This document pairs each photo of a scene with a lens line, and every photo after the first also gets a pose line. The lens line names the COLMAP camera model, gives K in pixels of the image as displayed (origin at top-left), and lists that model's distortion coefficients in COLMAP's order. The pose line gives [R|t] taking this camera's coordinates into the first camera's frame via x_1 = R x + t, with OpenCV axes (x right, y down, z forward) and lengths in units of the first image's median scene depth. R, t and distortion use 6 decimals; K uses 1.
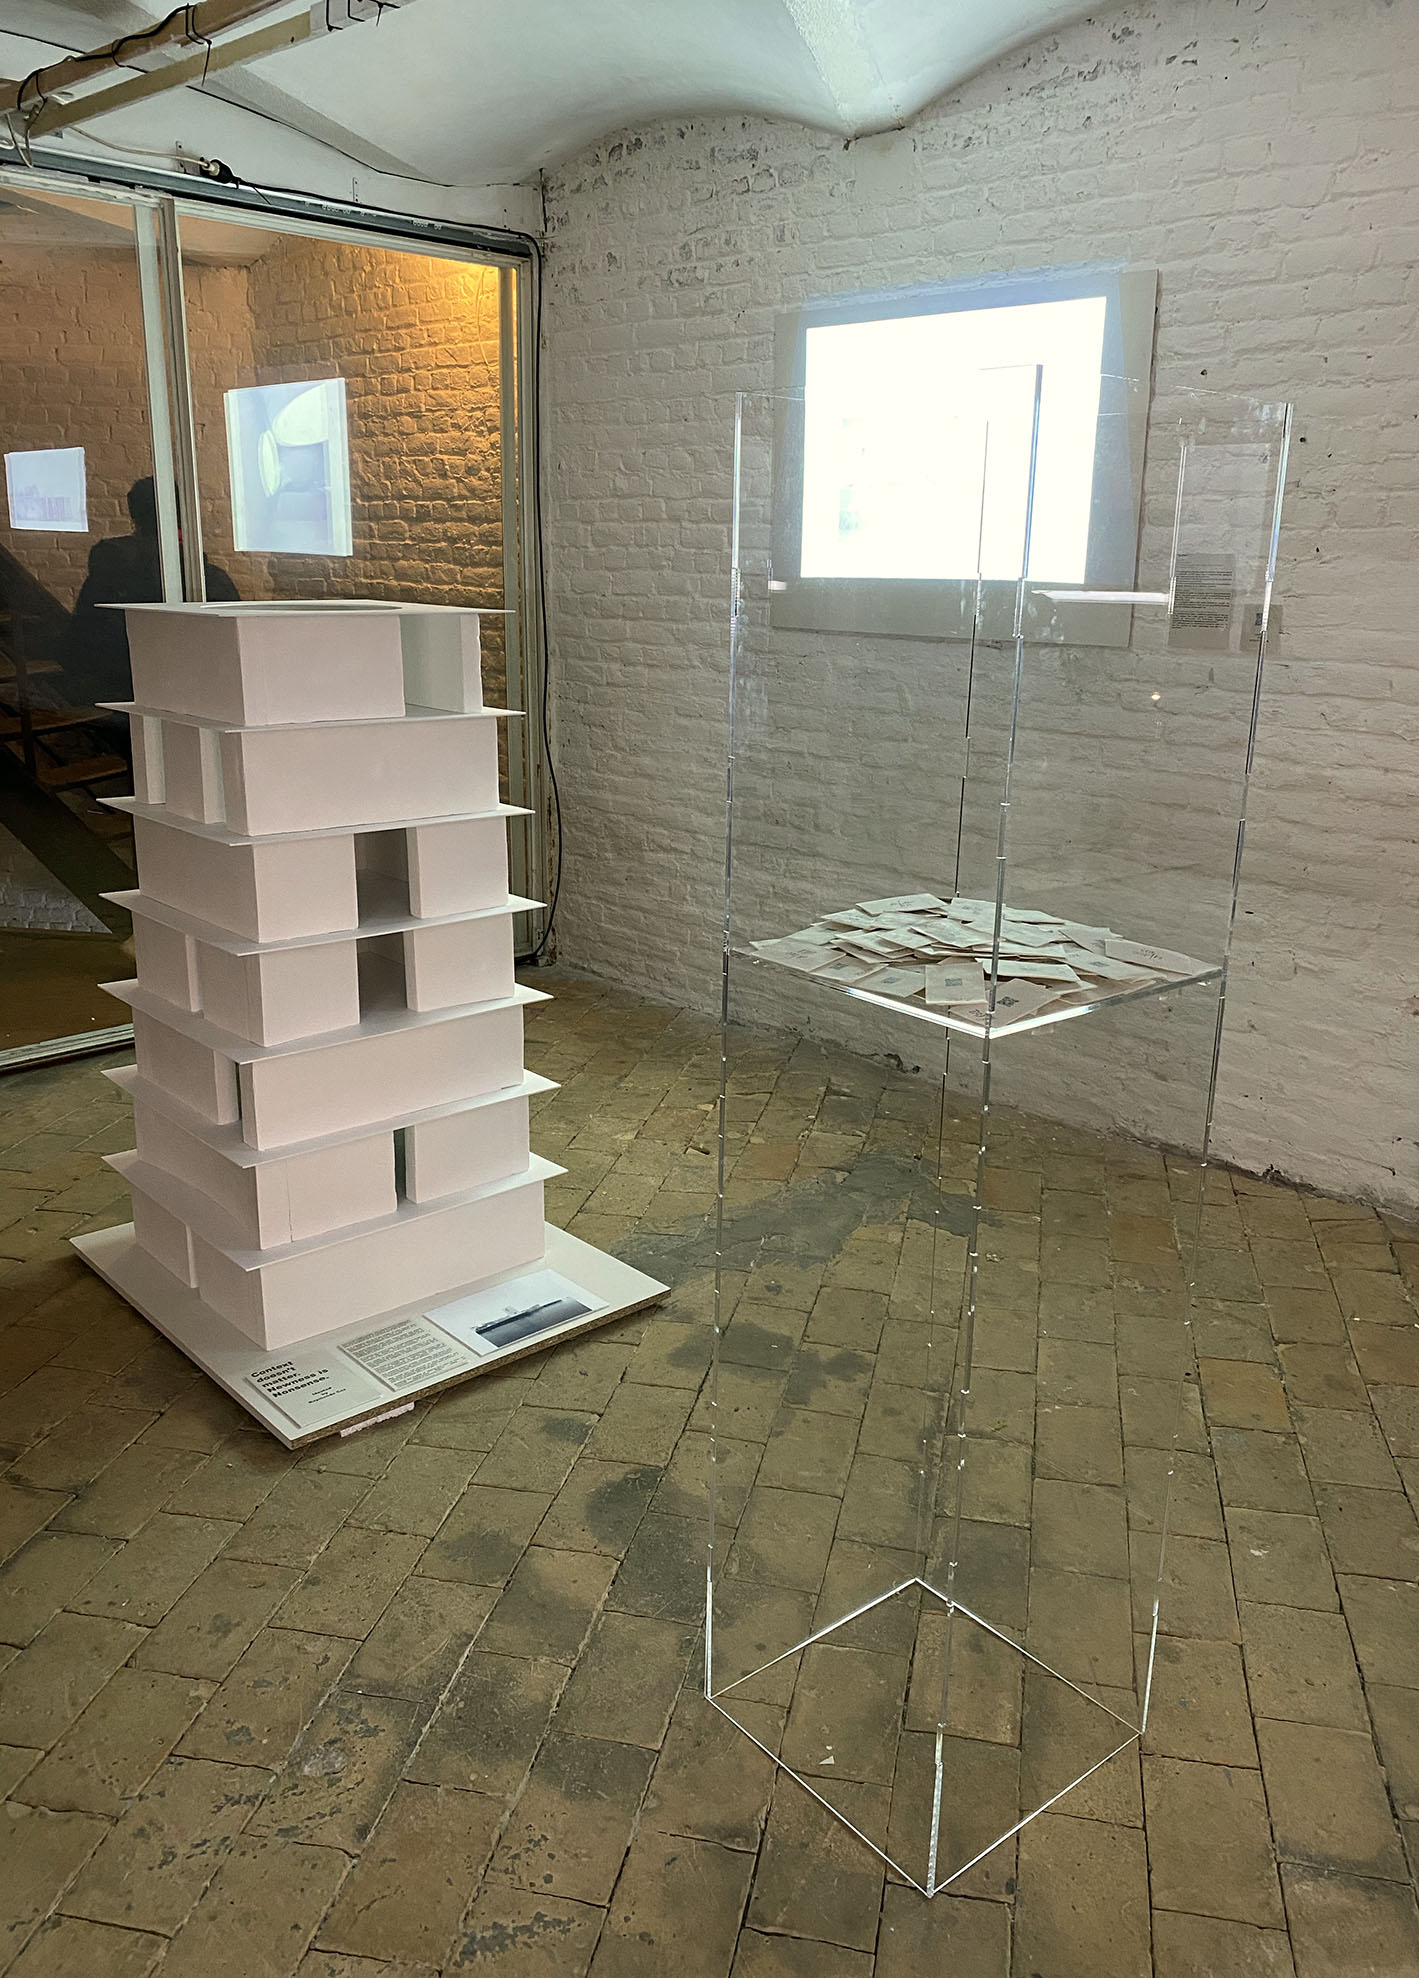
lens RADIAL K [[1479.6, 0, 709.5], [0, 1479.6, 989.0], [0, 0, 1]] dist [0.006753, -0.002368]
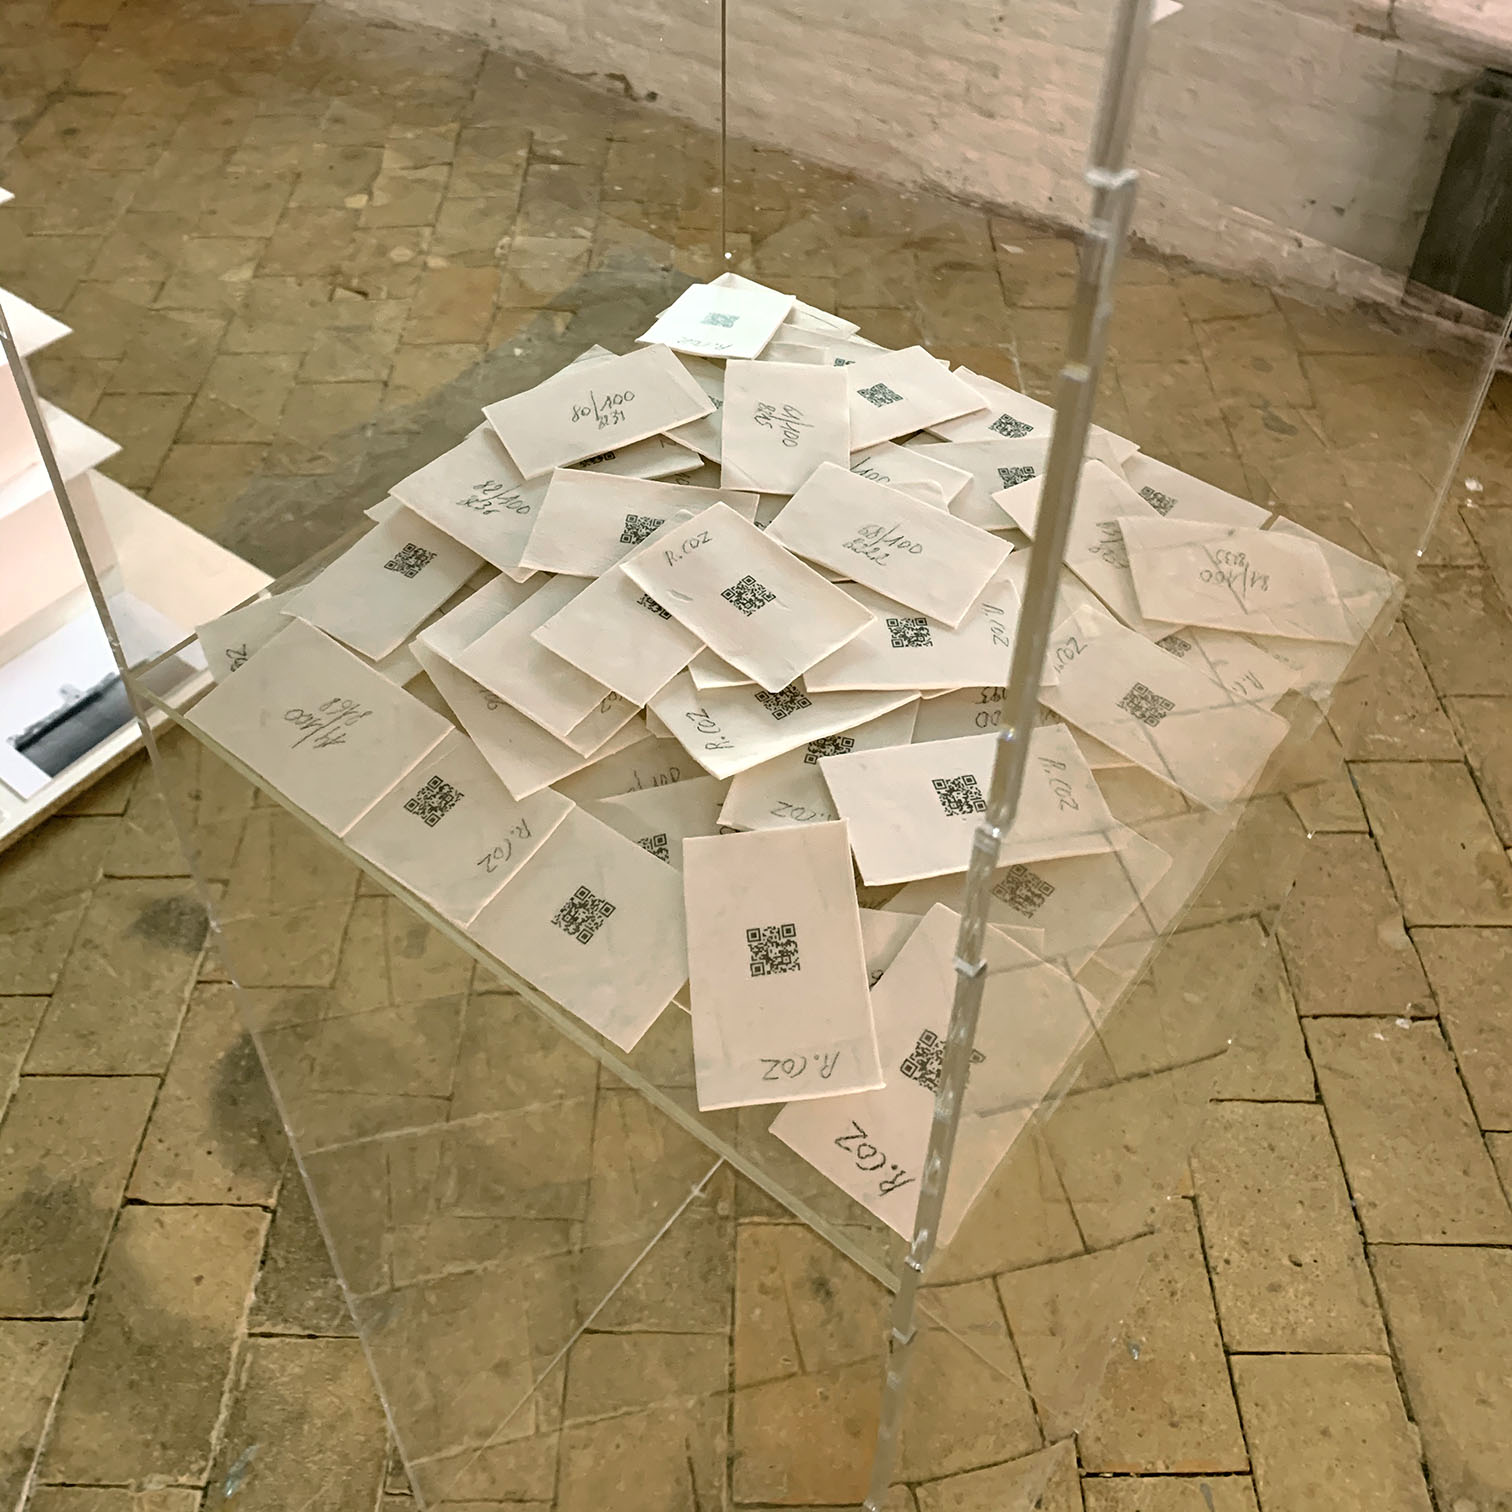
lens RADIAL K [[1530.4, 0, 751.5], [0, 1530.4, 545.3], [0, 0, 1]] dist [0.114160, -0.141122]
pose [[0.976804, -0.143851, 0.158621, 0.041980], [0.062452, 0.899927, 0.431544, -0.082810], [-0.204825, -0.411628, 0.888036, 0.261865]]
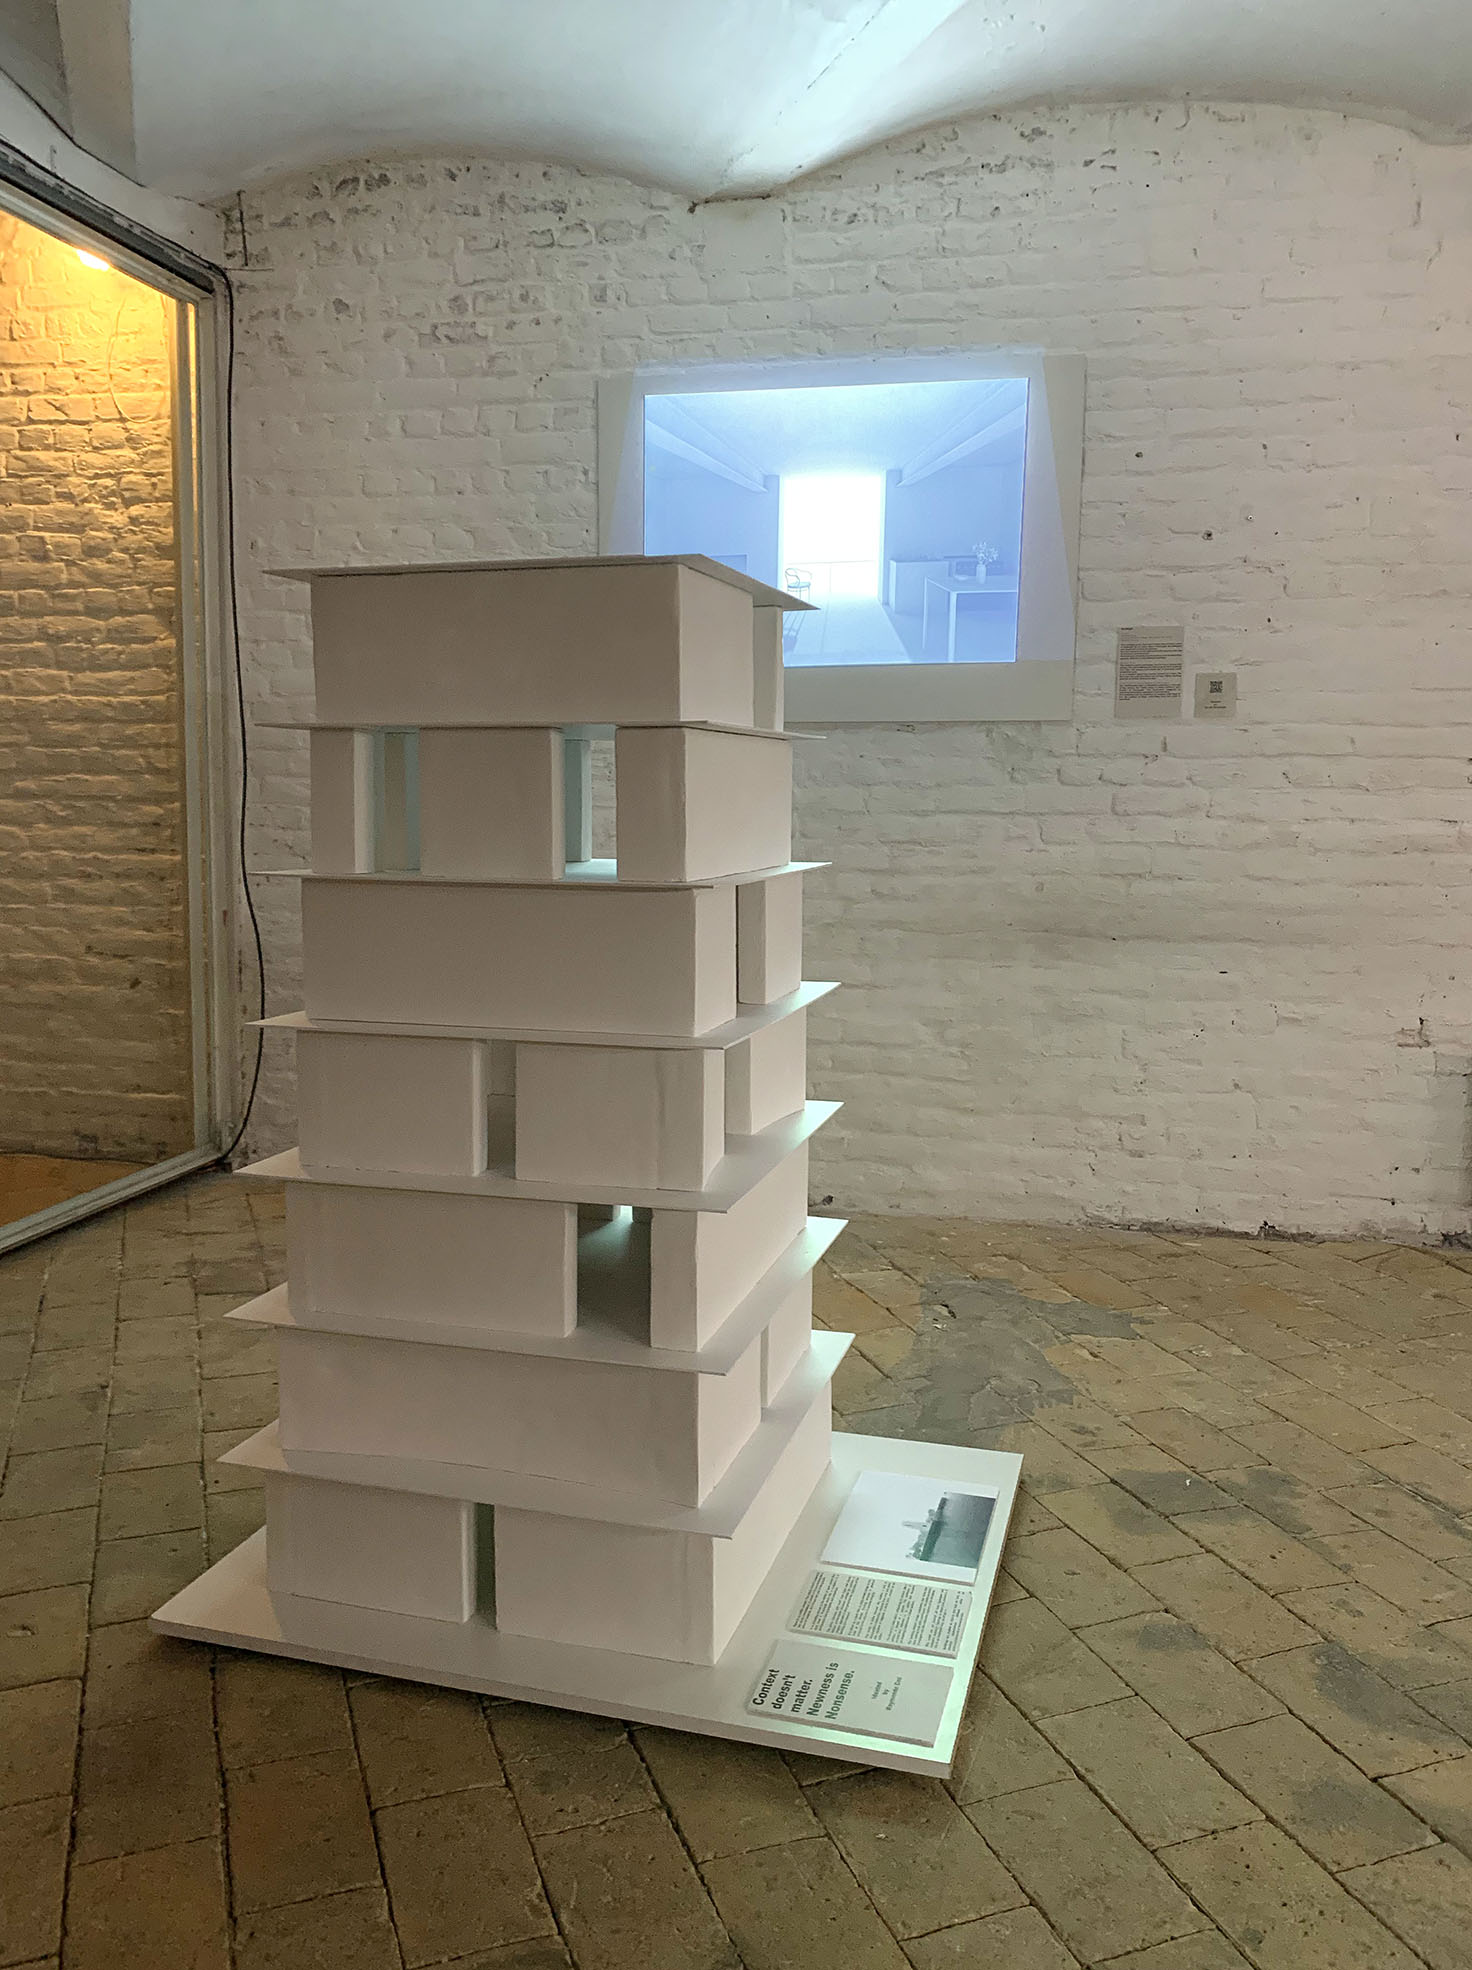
lens RADIAL K [[1525.9, 0, 736.0], [0, 1525.9, 985.0], [0, 0, 1]] dist [-0.000706, 0.007287]
pose [[0.860768, -0.078967, 0.502835, -0.413116], [0.147934, 0.984060, -0.098698, 0.009696], [-0.487026, 0.159343, 0.858729, 0.247096]]
